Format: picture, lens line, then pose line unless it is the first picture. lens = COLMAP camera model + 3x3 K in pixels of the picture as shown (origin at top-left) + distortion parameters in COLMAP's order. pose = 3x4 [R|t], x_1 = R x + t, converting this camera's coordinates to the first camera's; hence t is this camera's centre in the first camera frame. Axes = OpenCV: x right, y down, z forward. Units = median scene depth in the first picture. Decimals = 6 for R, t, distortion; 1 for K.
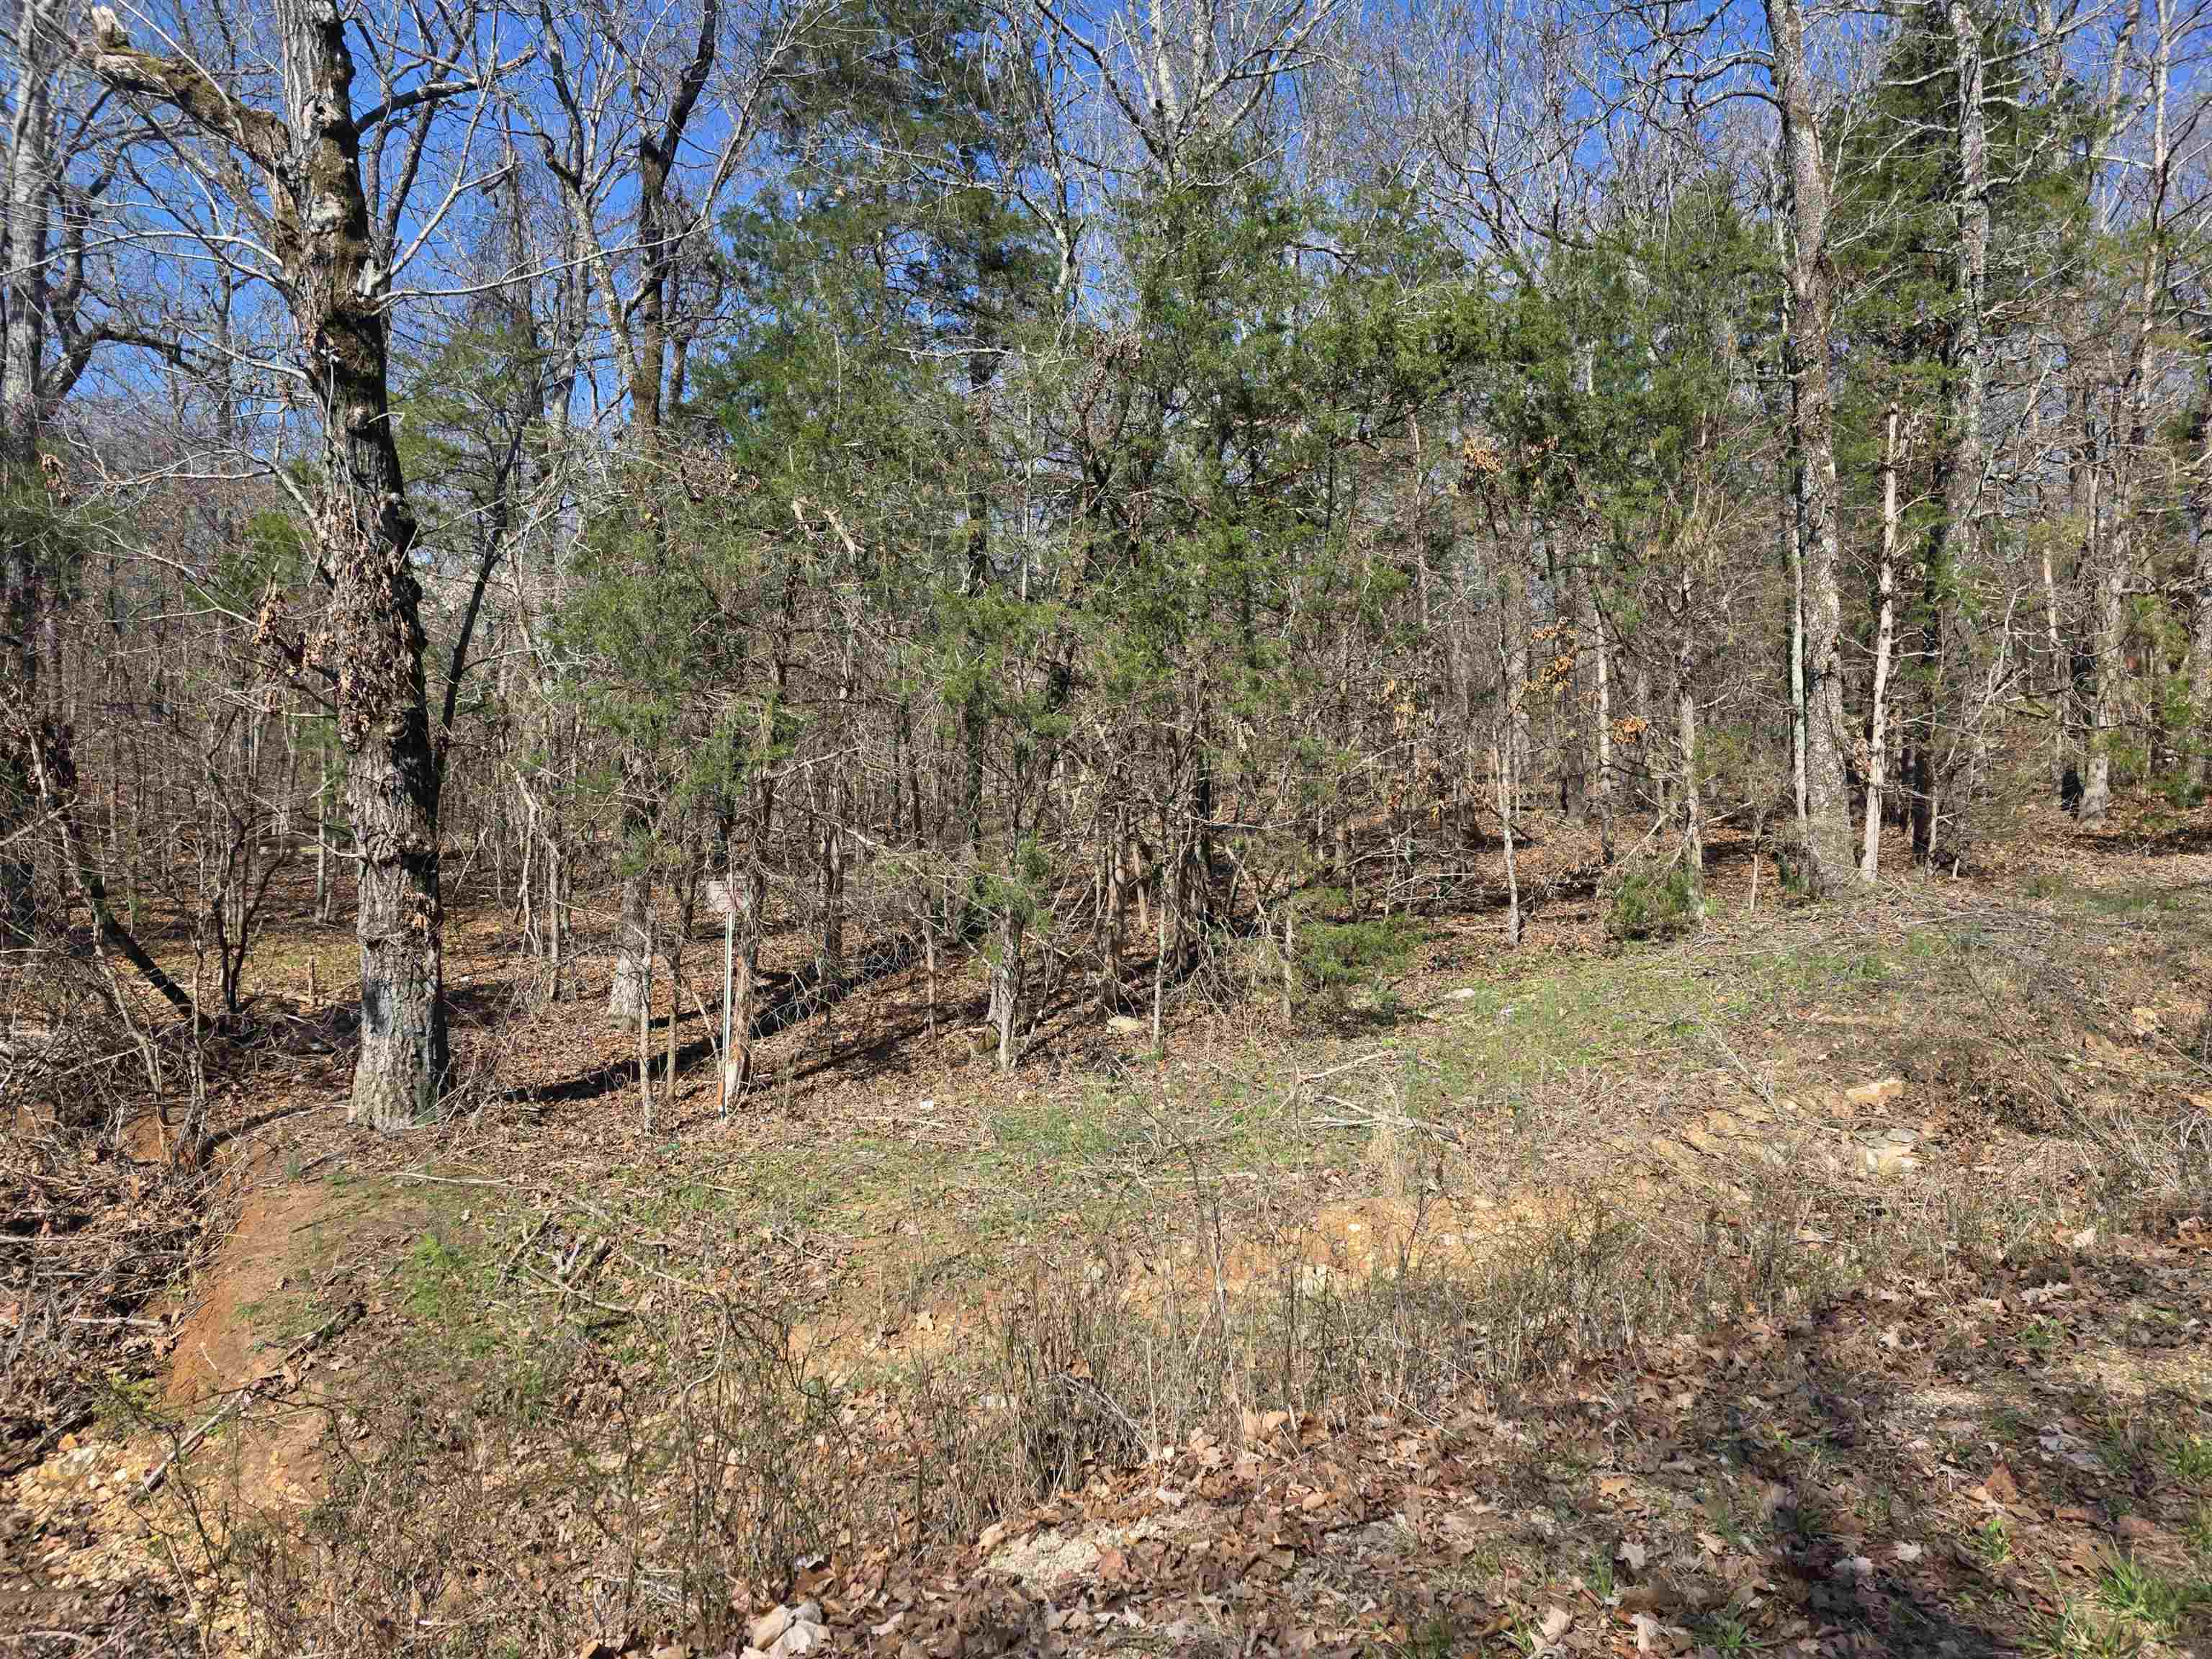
lens RADIAL K [[1473.0, 0, 1106.9], [0, 1473.0, 810.2], [0, 0, 1]] dist [0.069976, -0.060590]
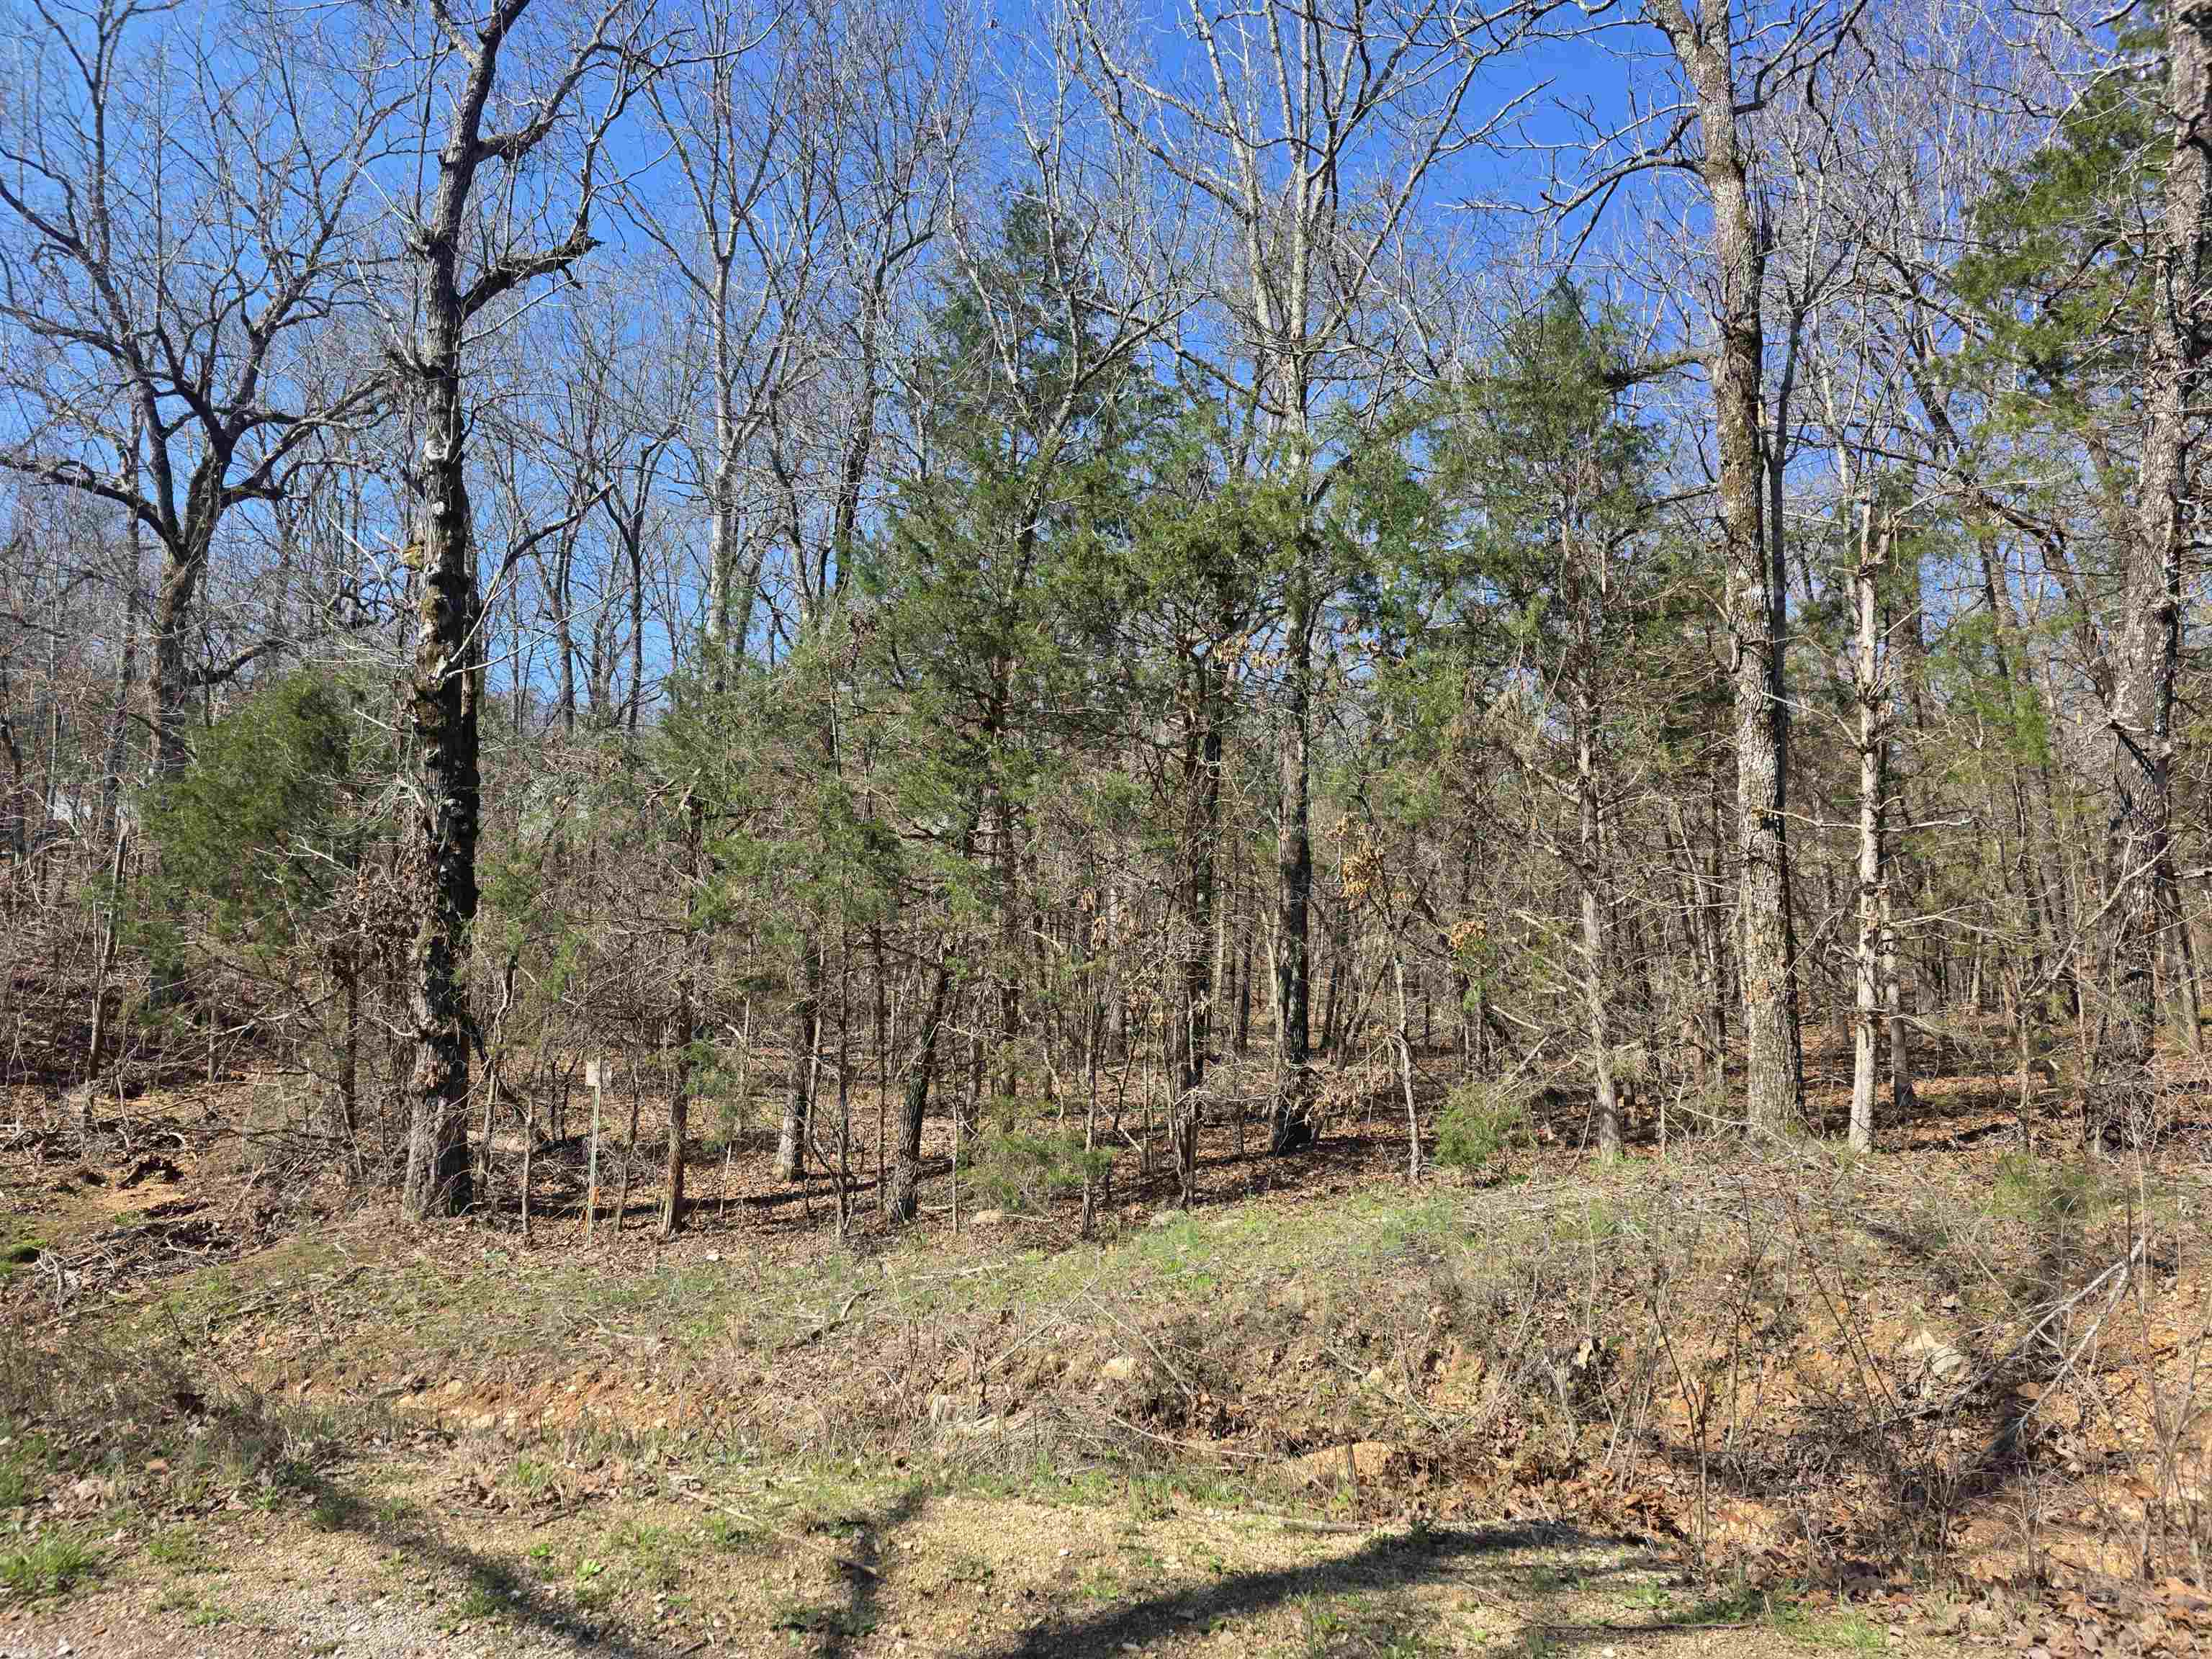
lens RADIAL K [[1473.0, 0, 1091.4], [0, 1473.0, 835.9], [0, 0, 1]] dist [0.069976, -0.060590]
pose [[0.742594, -0.054371, -0.667531, 0.959185], [-0.017172, 0.994826, -0.100133, -0.029098], [0.669521, 0.085821, 0.737818, 0.285593]]
